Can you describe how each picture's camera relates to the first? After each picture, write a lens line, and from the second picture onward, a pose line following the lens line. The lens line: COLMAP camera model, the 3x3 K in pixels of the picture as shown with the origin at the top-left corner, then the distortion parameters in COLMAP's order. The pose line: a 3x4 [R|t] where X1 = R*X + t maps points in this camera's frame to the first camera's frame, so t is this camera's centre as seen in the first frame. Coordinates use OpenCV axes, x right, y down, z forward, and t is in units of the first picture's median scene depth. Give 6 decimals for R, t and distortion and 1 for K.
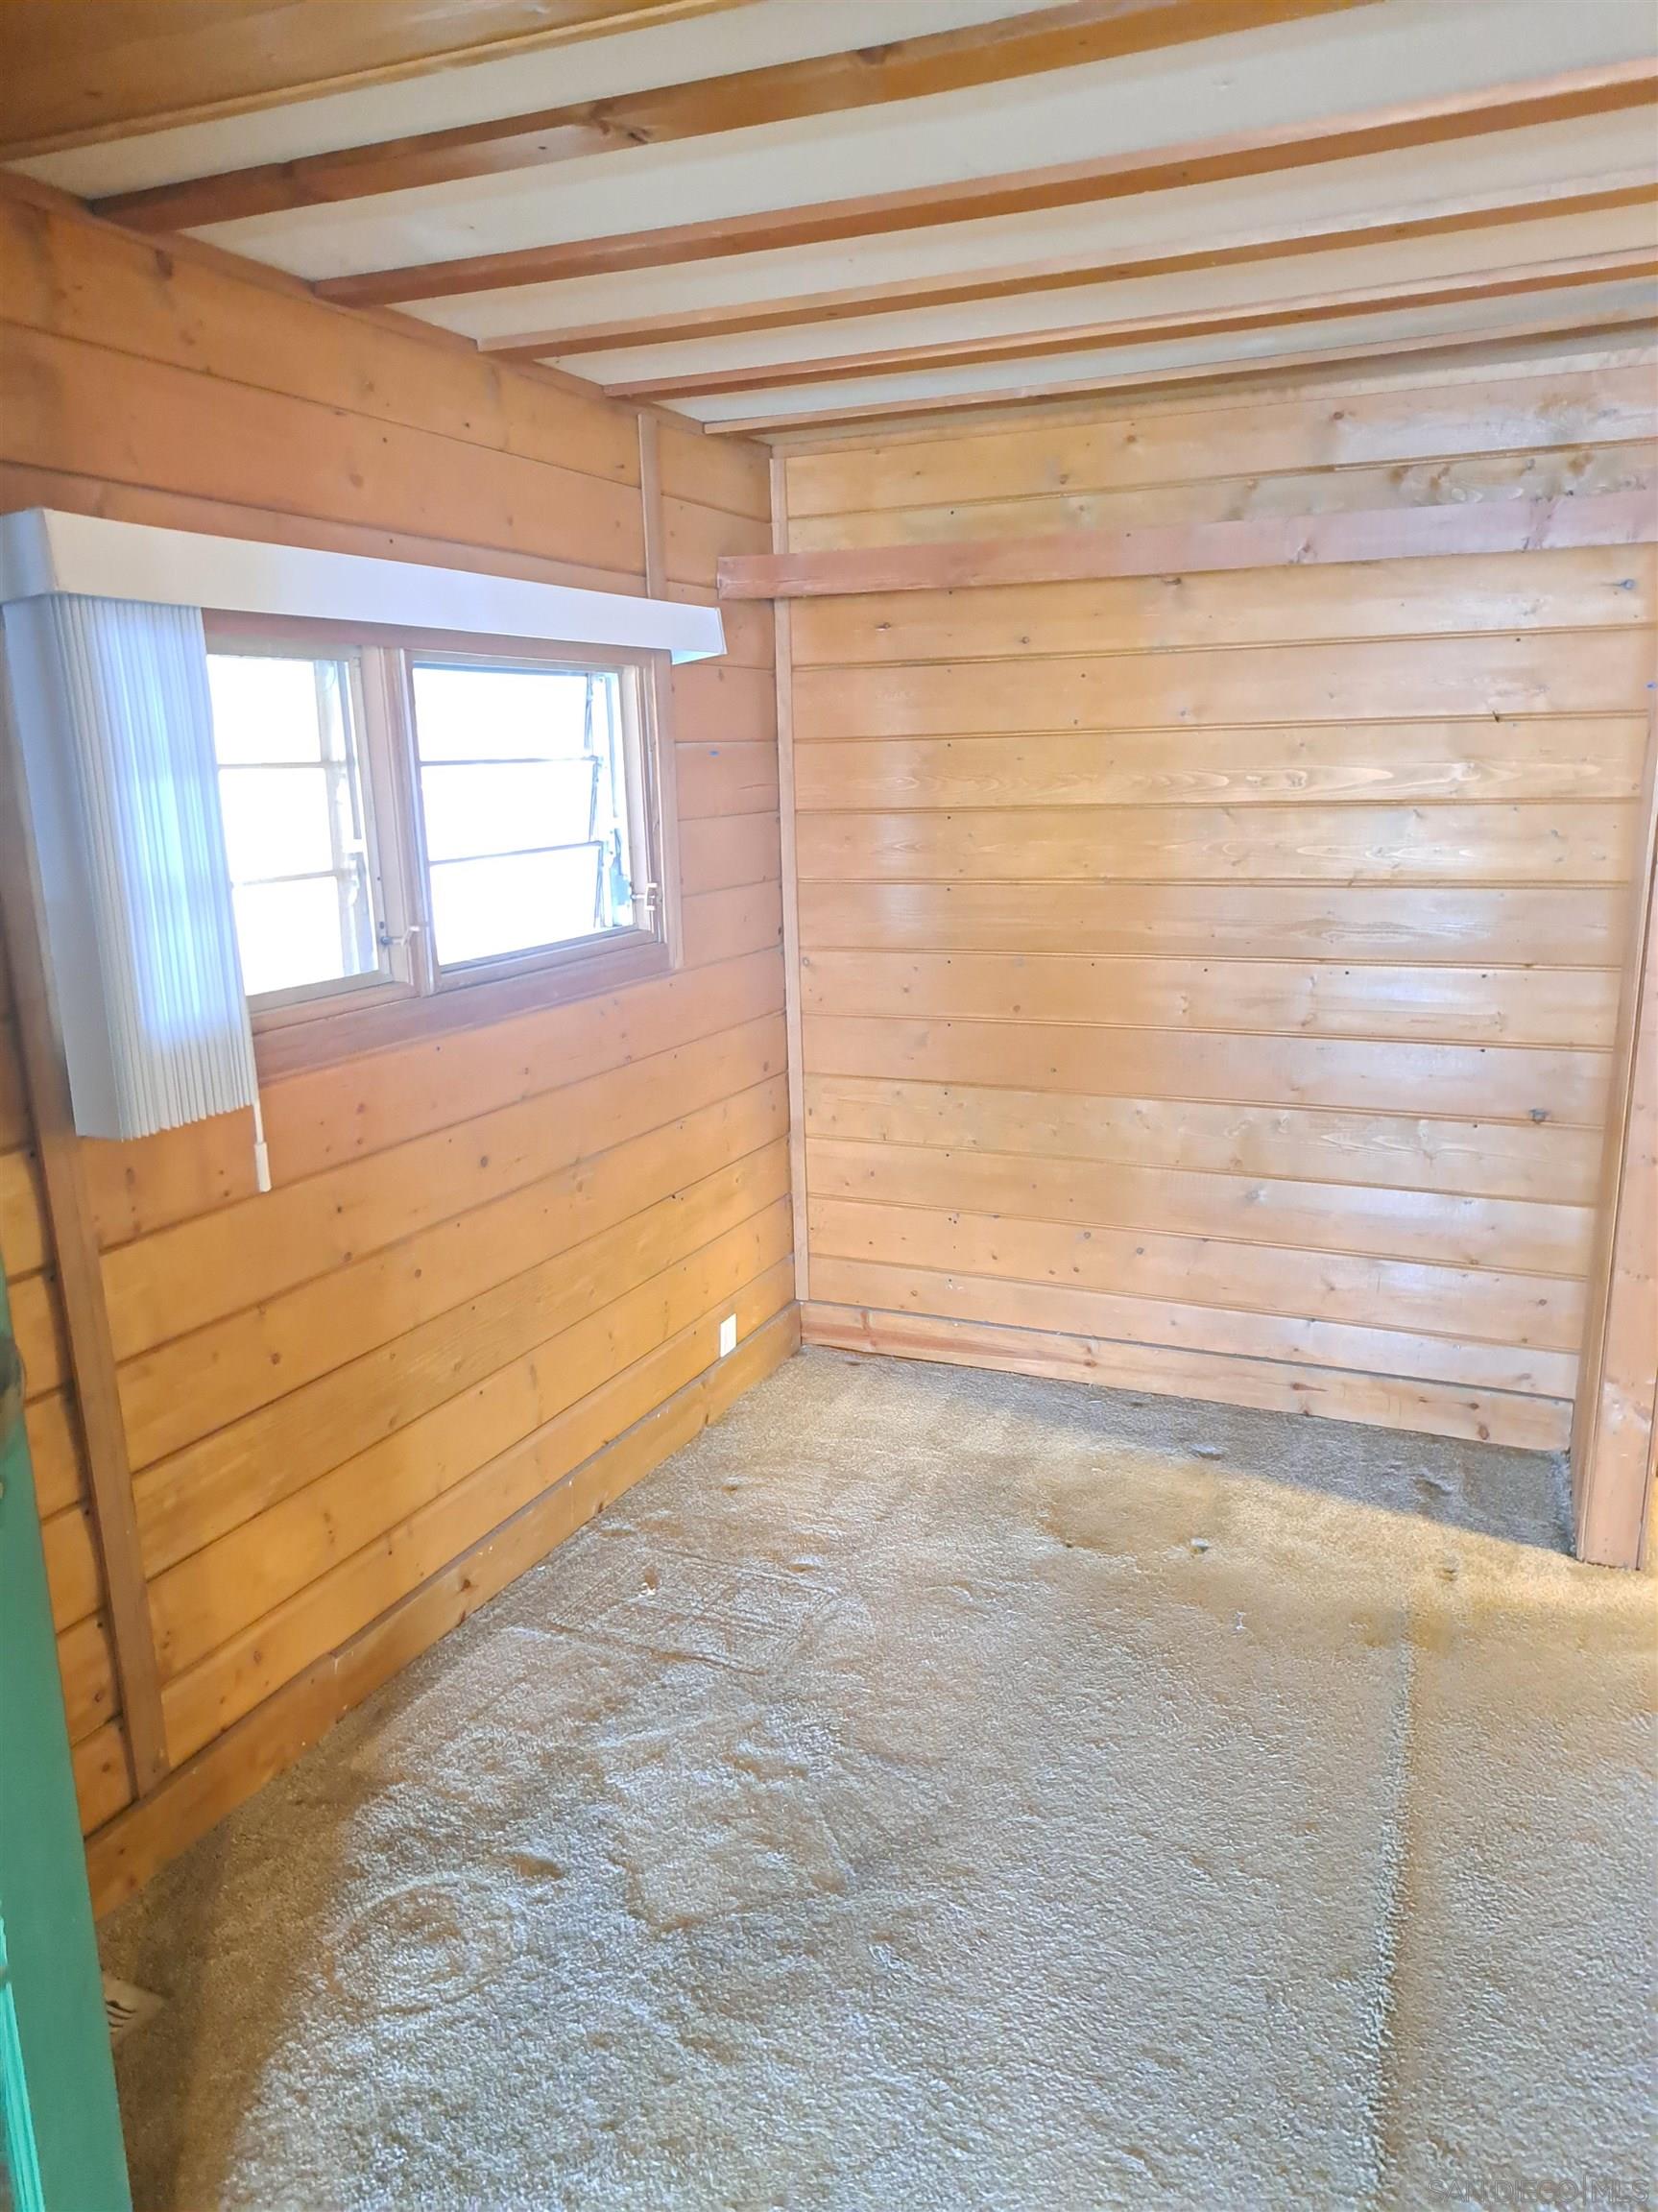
lens RADIAL K [[1577.1, 0, 828.2], [0, 1577.1, 1116.9], [0, 0, 1]] dist [0.062044, -0.052039]
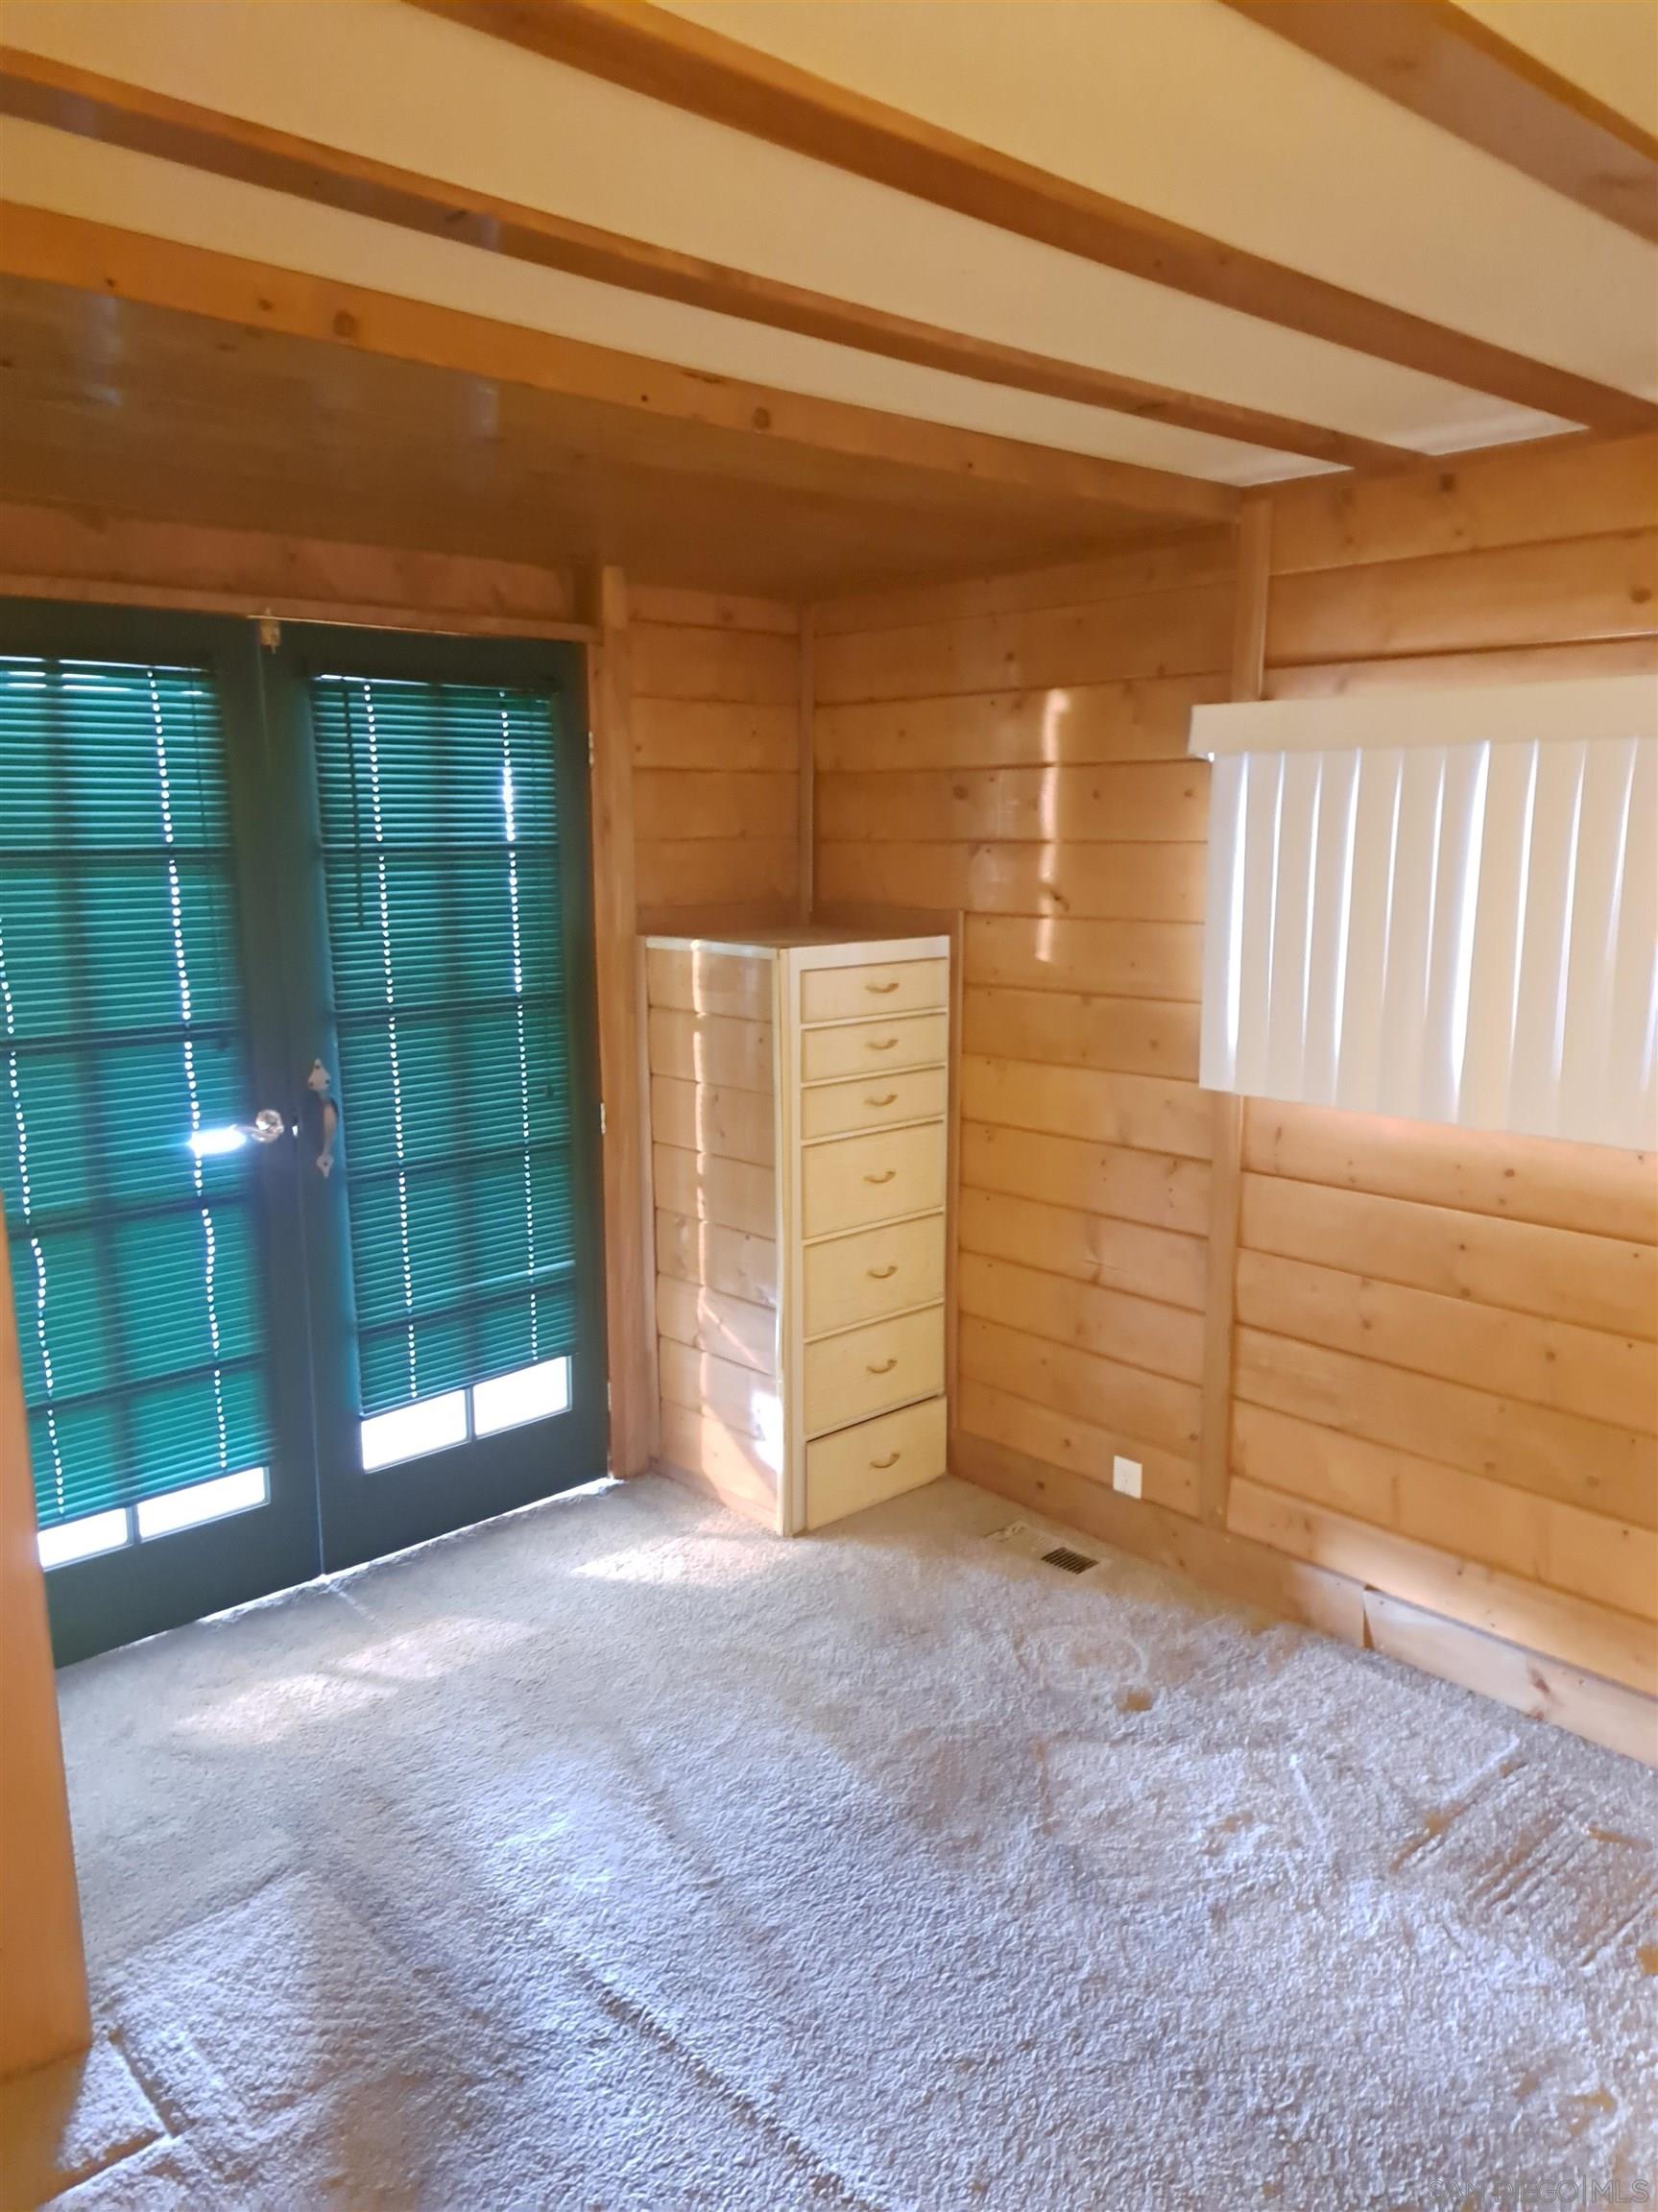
lens RADIAL K [[1577.1, 0, 822.9], [0, 1577.1, 1123.1], [0, 0, 1]] dist [0.062044, -0.052039]
pose [[-0.395011, 0.207639, -0.894904, 1.184346], [-0.192165, 0.933898, 0.301508, -0.379391], [0.898354, 0.291068, -0.328999, 1.275923]]
